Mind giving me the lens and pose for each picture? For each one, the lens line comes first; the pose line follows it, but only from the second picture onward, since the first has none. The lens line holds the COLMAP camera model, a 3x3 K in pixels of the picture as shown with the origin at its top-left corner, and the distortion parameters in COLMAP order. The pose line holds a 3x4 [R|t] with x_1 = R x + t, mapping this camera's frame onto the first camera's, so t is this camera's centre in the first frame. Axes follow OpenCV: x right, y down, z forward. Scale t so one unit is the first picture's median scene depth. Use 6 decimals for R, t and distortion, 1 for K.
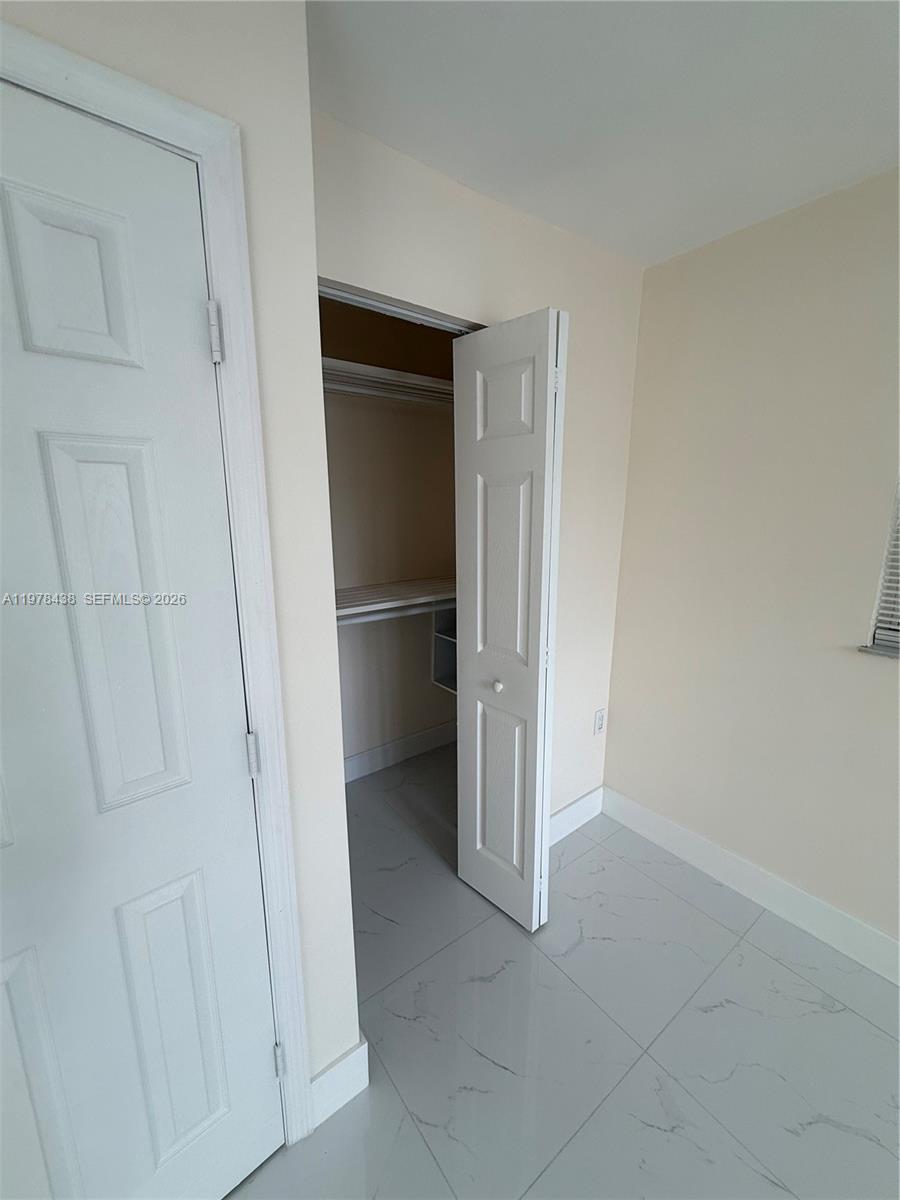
lens RADIAL K [[493.2, 0, 448.4], [0, 493.2, 601.3], [0, 0, 1]] dist [0.000575, -0.000892]
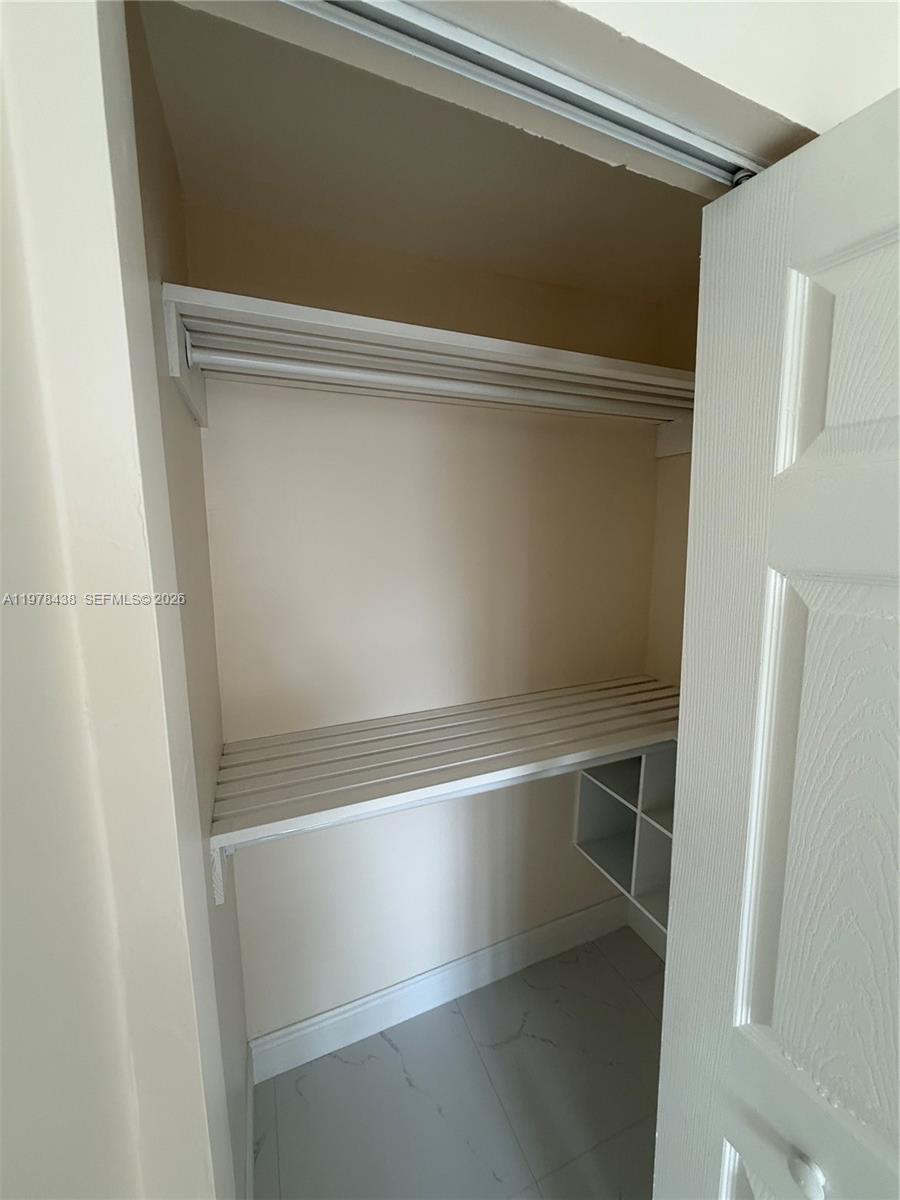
lens RADIAL K [[493.2, 0, 448.4], [0, 493.2, 601.3], [0, 0, 1]] dist [0.000575, -0.000892]
pose [[0.967393, 0.030816, -0.251400, -0.061787], [-0.042456, 0.998256, -0.041010, -0.178797], [0.249698, 0.050346, 0.967014, 0.513712]]
